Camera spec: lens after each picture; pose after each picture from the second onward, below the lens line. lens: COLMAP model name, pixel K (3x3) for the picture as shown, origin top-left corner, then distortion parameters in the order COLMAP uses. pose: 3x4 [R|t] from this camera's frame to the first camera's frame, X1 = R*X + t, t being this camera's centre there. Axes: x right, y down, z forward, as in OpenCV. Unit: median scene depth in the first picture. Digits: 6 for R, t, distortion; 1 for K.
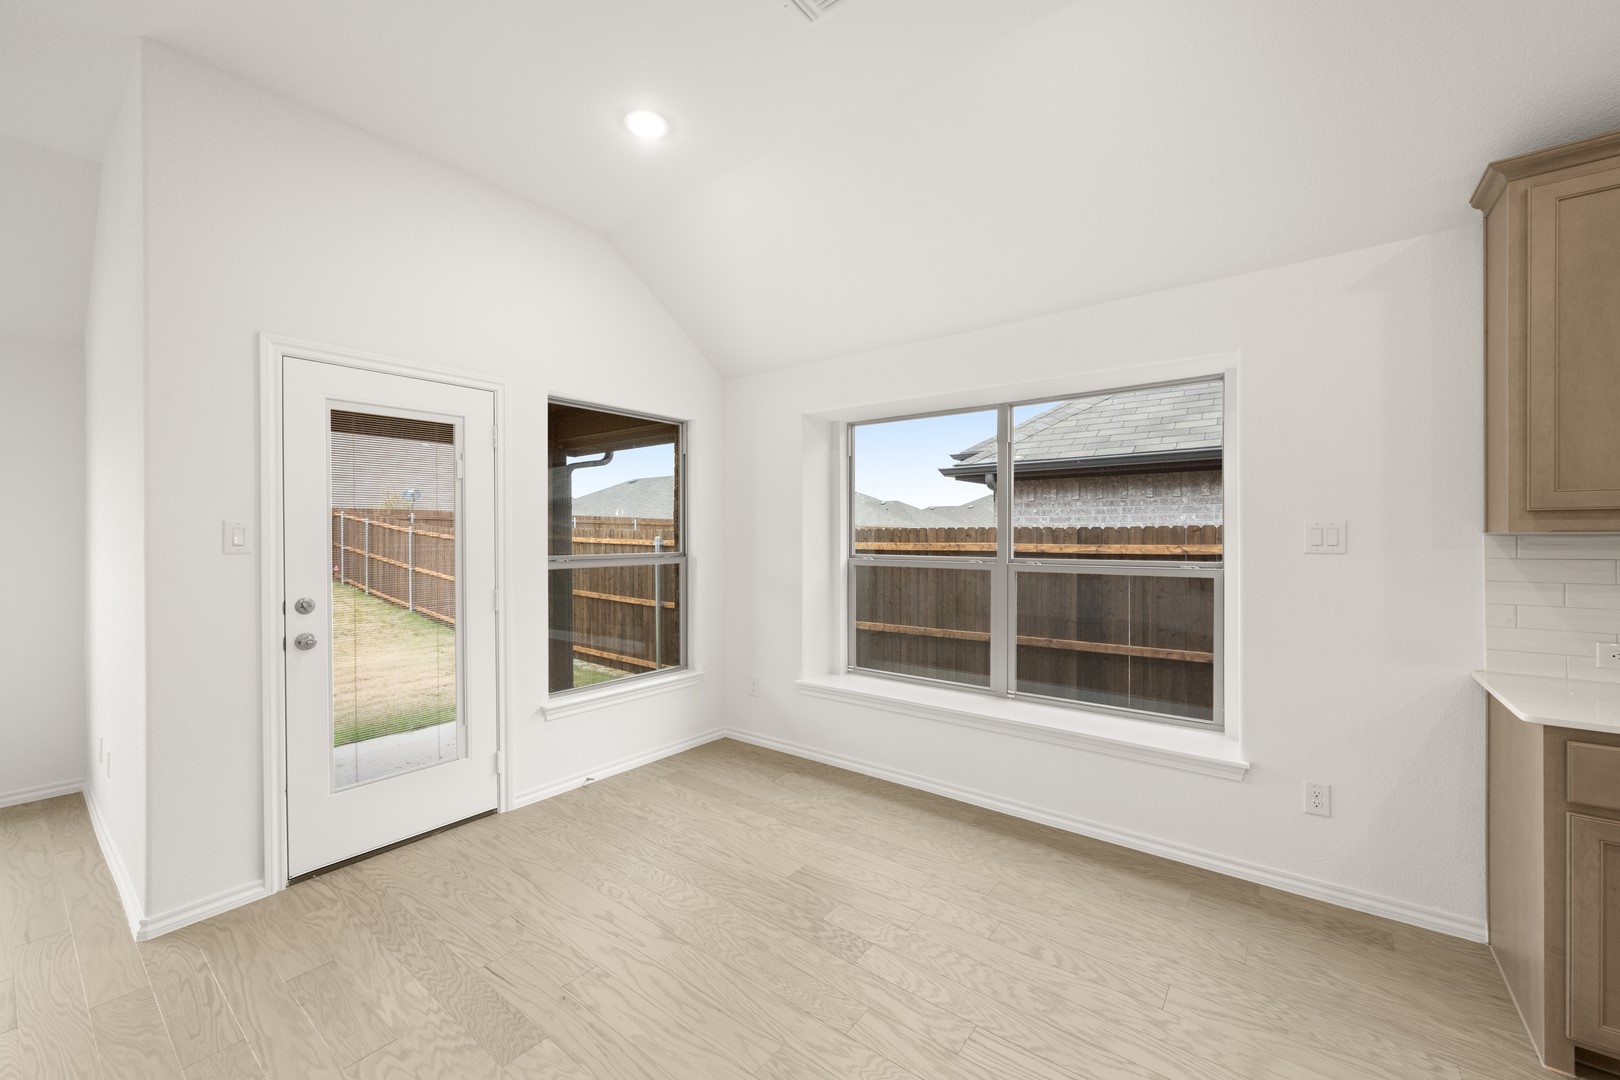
lens RADIAL K [[634.4, 0, 820.5], [0, 634.4, 535.3], [0, 0, 1]] dist [-0.000646, 0.000455]
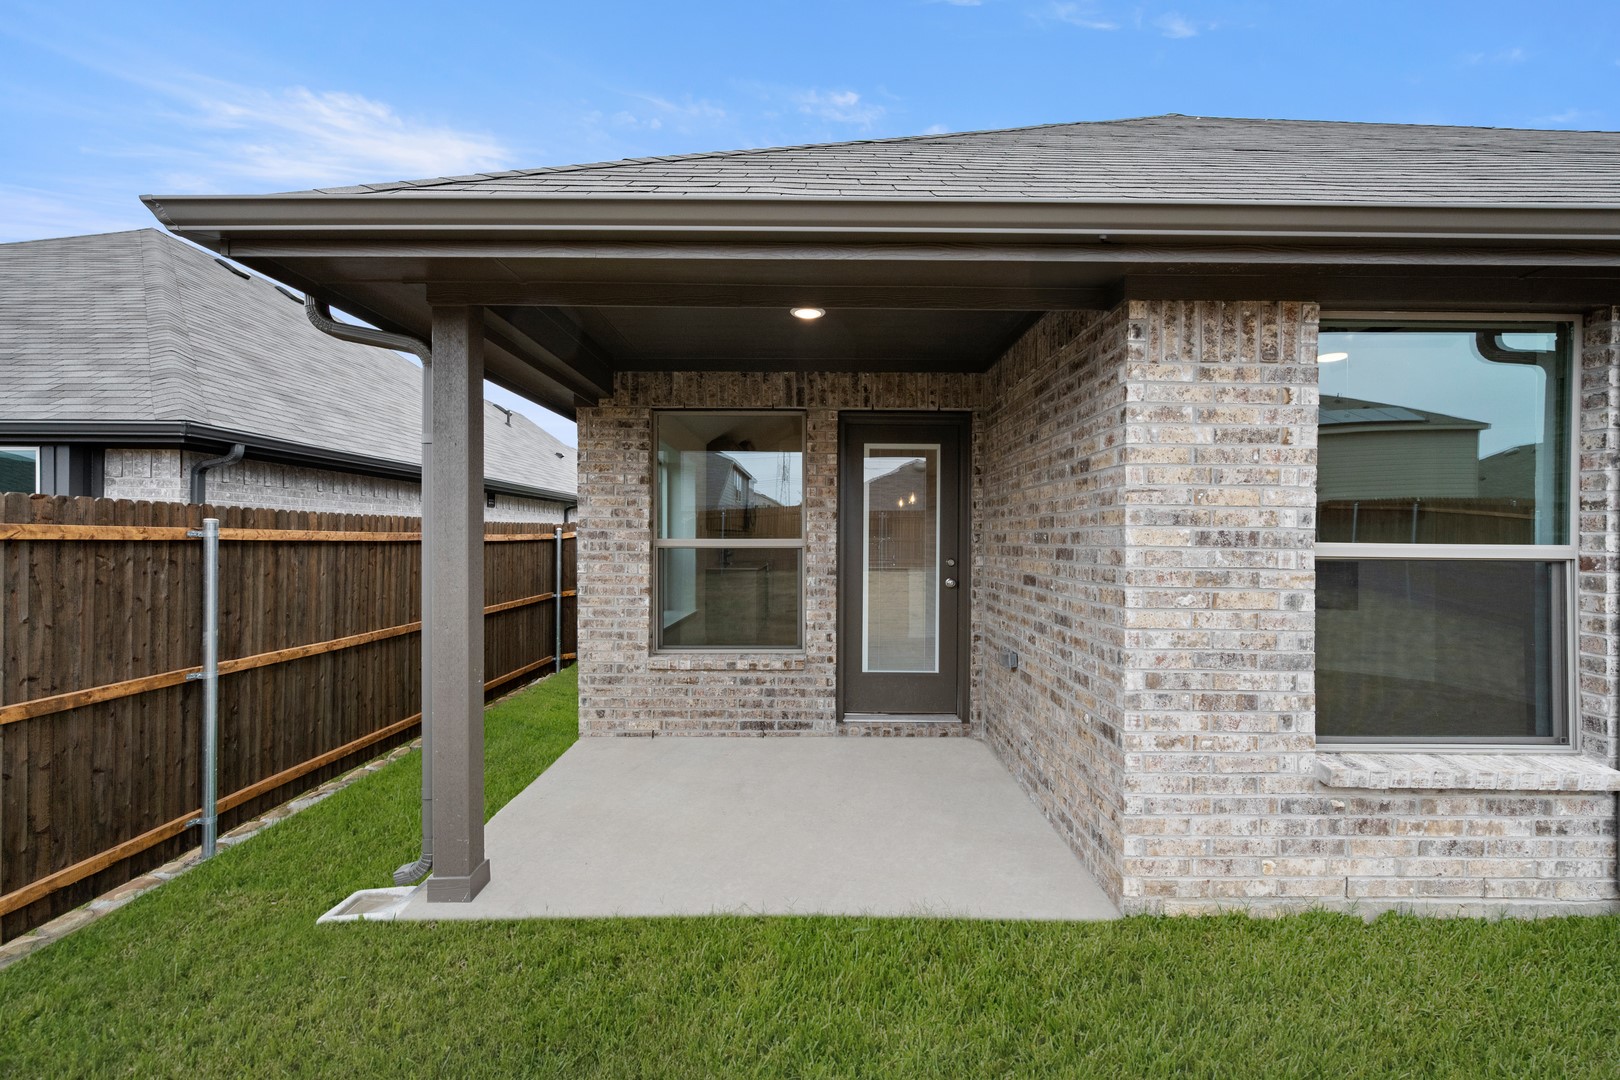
lens RADIAL K [[665.8, 0, 809.3], [0, 665.8, 541.3], [0, 0, 1]] dist [-0.001486, -0.000827]
pose [[-0.606887, -0.000690, 0.794787, -0.878983], [-0.002618, 0.999996, -0.001131, 0.024471], [-0.794783, -0.002767, -0.606887, 0.993115]]
